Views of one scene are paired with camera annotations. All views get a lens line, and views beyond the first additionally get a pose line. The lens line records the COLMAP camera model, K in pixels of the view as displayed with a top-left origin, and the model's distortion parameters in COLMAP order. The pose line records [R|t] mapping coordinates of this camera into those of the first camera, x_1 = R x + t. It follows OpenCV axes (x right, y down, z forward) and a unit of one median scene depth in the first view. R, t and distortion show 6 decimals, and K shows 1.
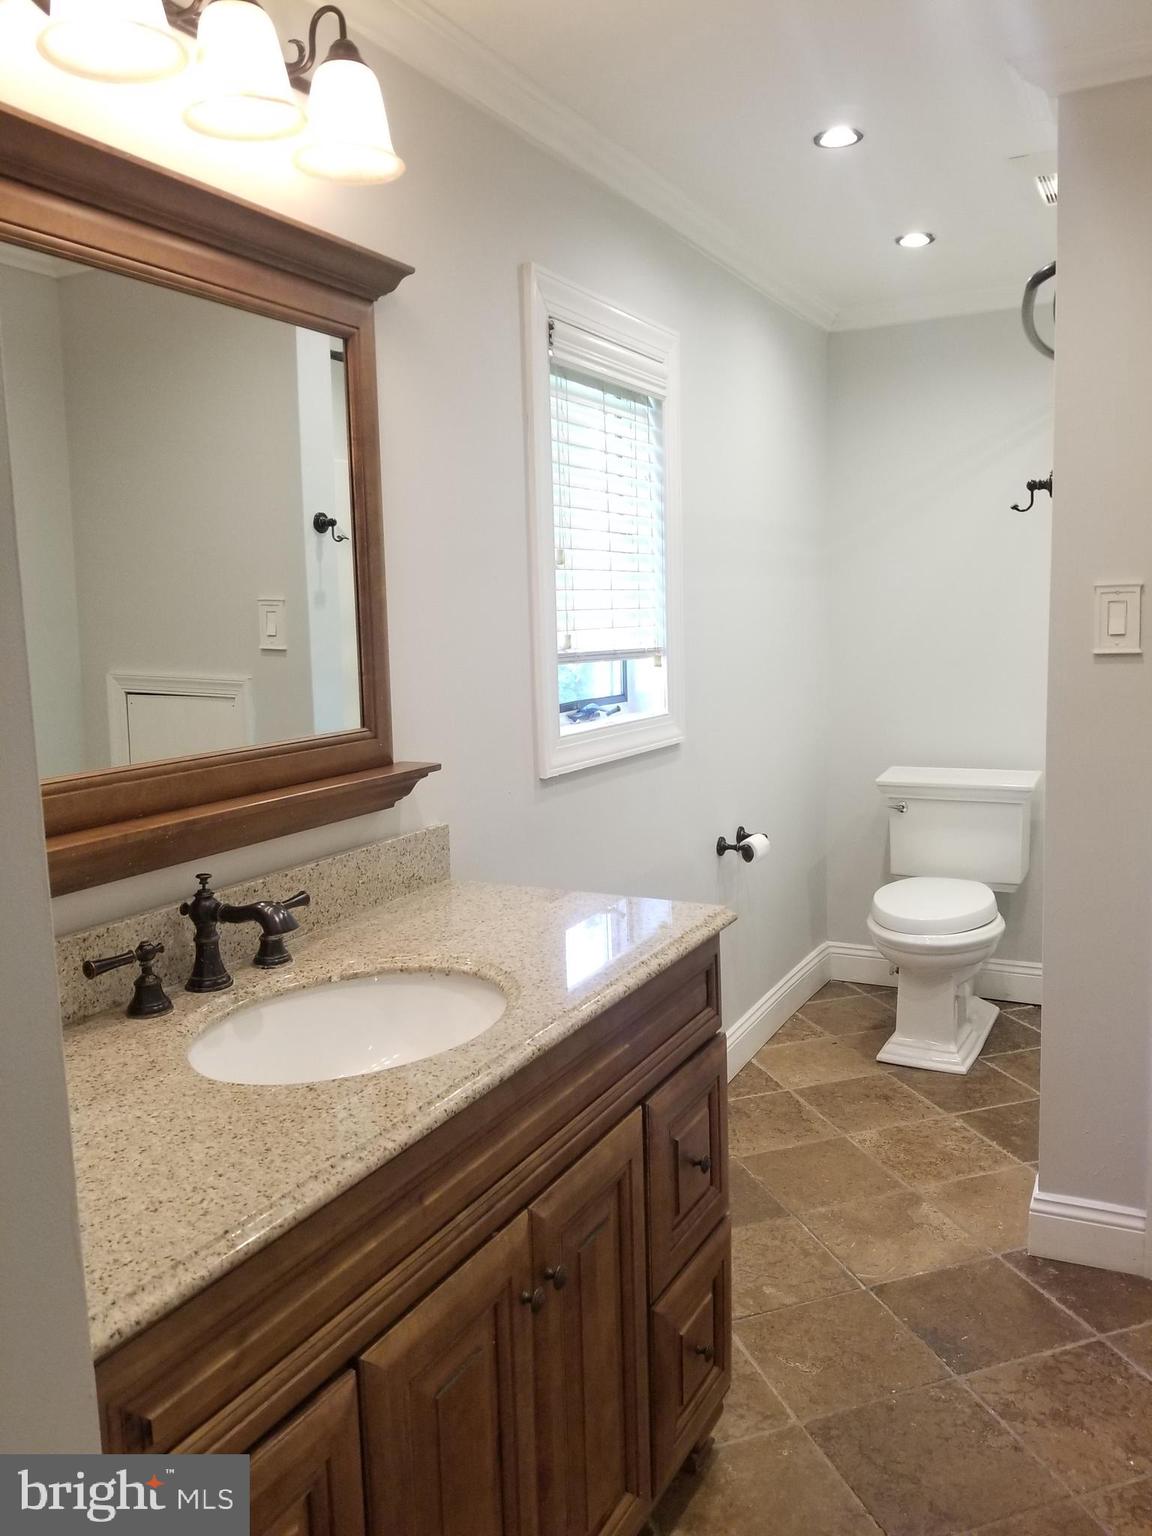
lens RADIAL K [[1206.6, 0, 607.8], [0, 1206.6, 756.9], [0, 0, 1]] dist [0.072545, -0.116871]
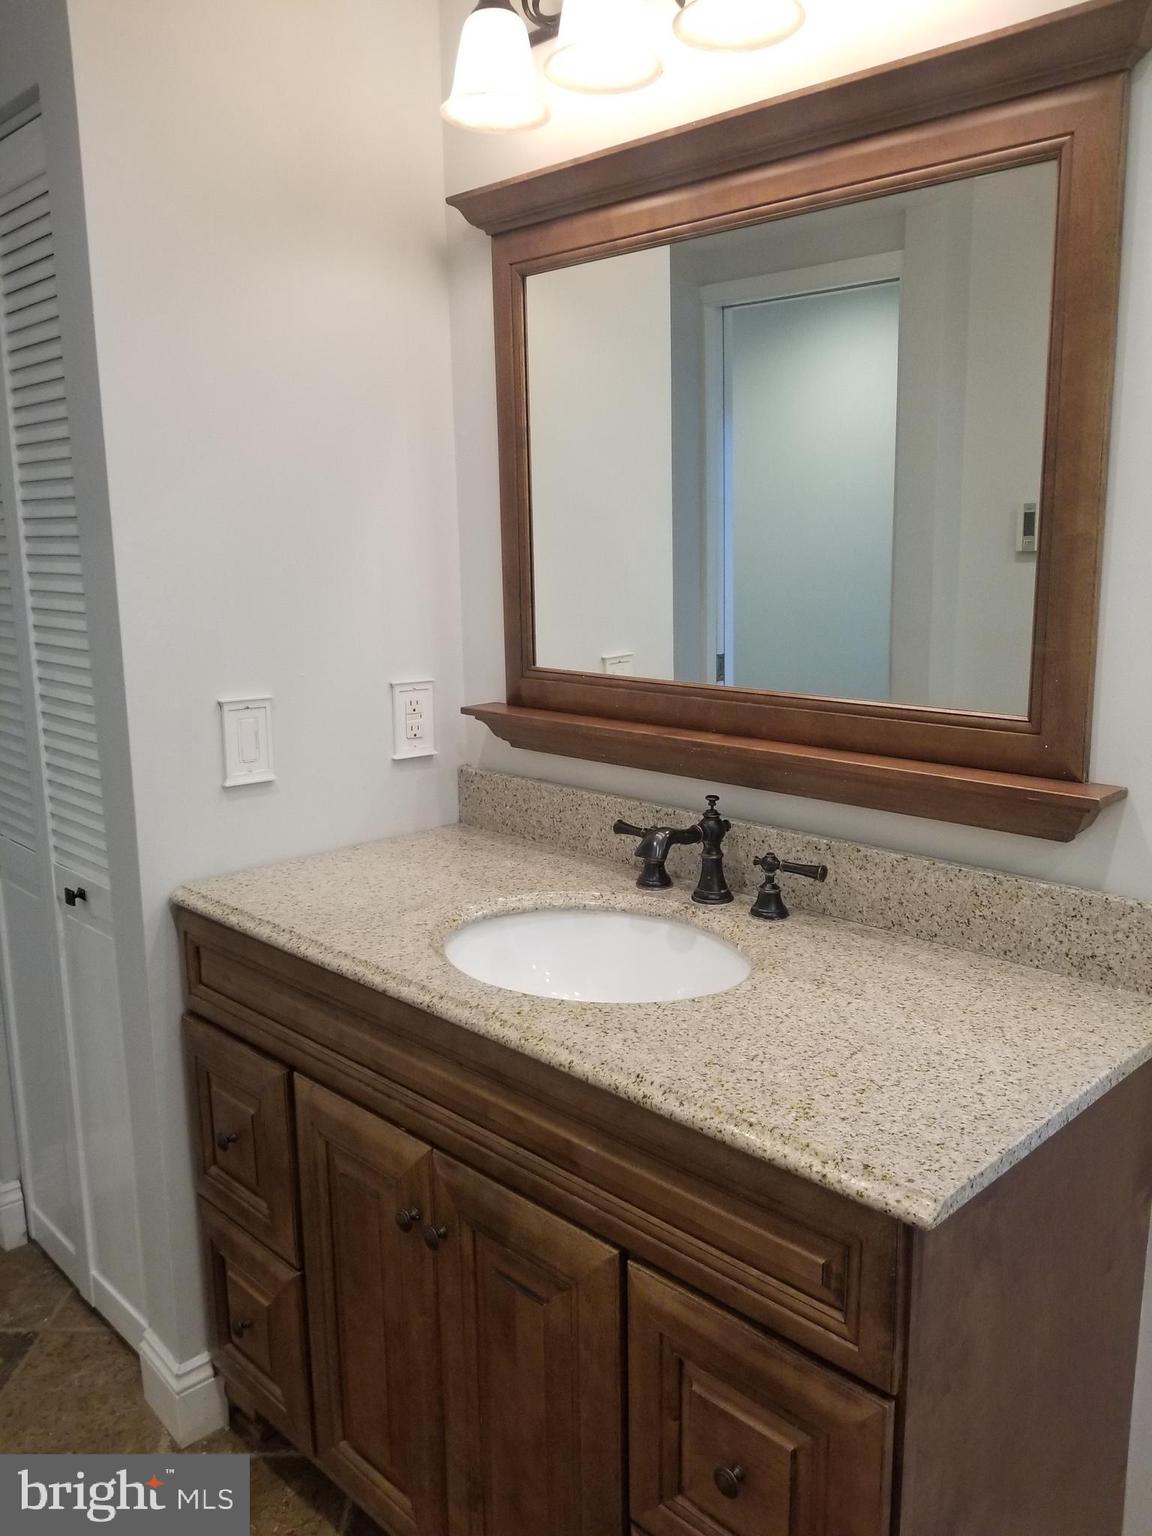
lens RADIAL K [[1206.6, 0, 615.7], [0, 1206.6, 760.7], [0, 0, 1]] dist [0.072545, -0.116871]
pose [[-0.302110, 0.199806, -0.932098, 0.549203], [-0.107320, 0.964442, 0.241524, -0.146767], [0.947213, 0.173000, -0.269924, 0.966455]]
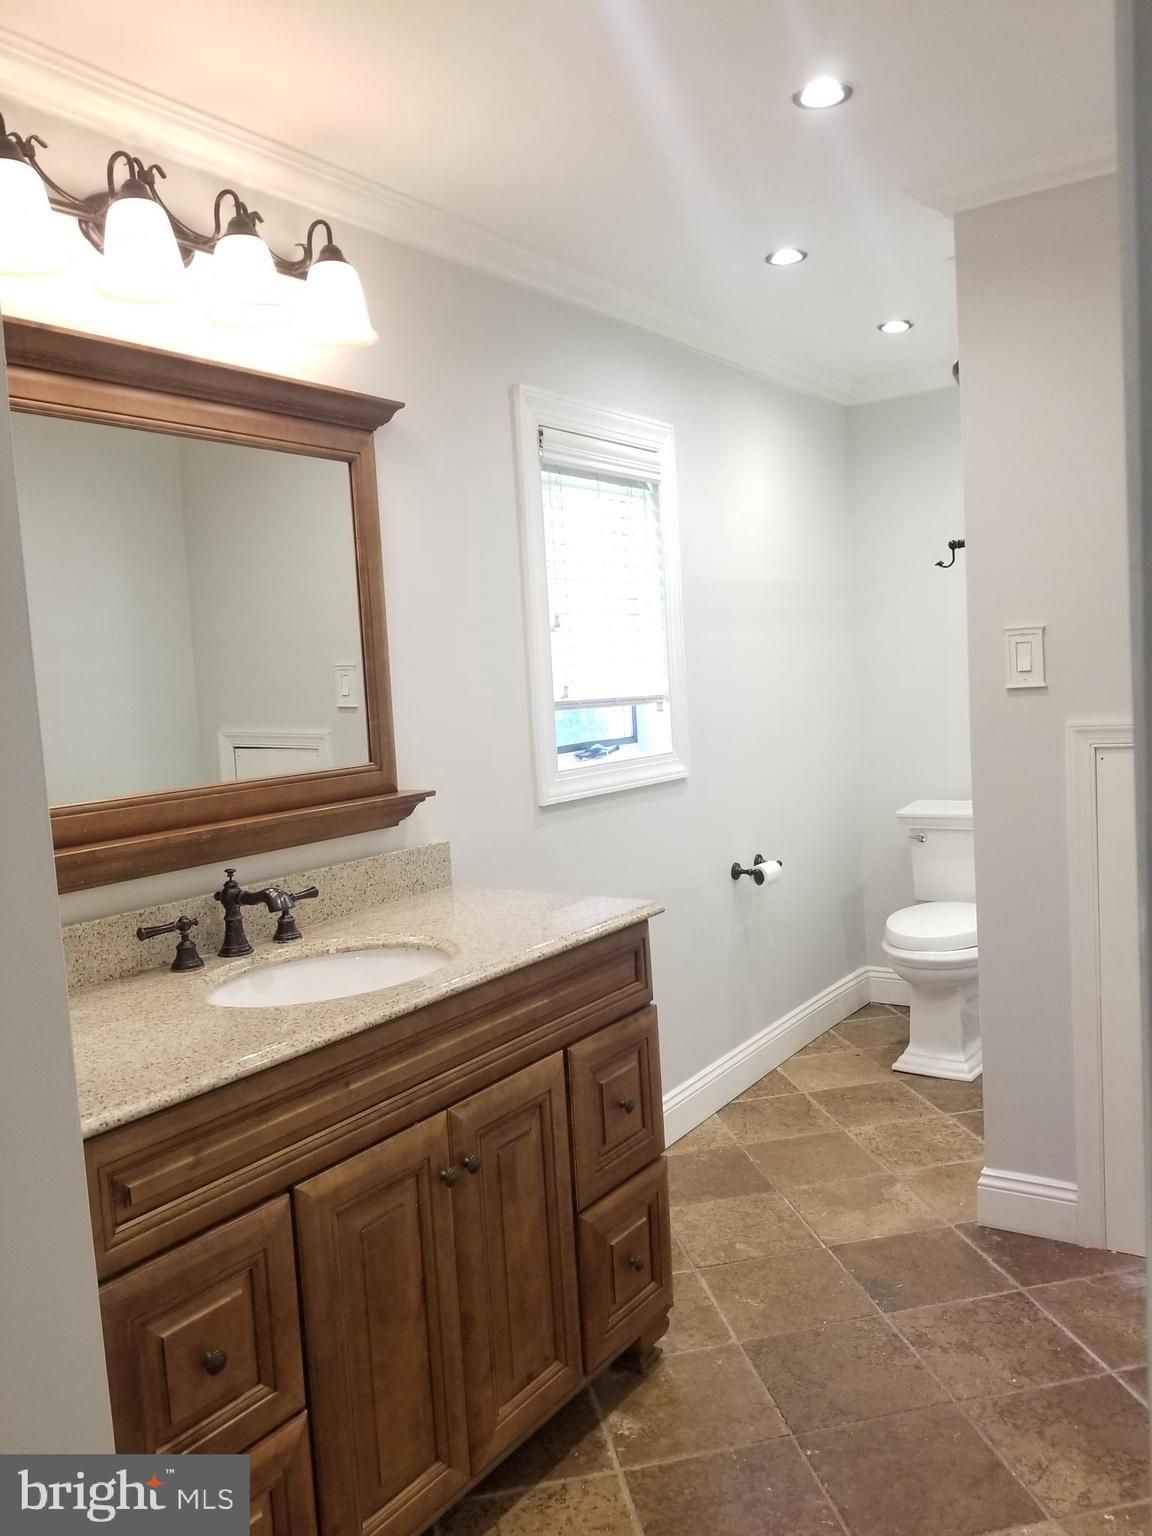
lens RADIAL K [[1206.6, 0, 590.9], [0, 1206.6, 770.0], [0, 0, 1]] dist [0.072545, -0.116871]
pose [[0.990434, -0.021166, -0.136354, 0.199156], [0.016141, 0.999153, -0.037853, 0.035460], [0.137040, 0.035290, 0.989937, -0.222626]]
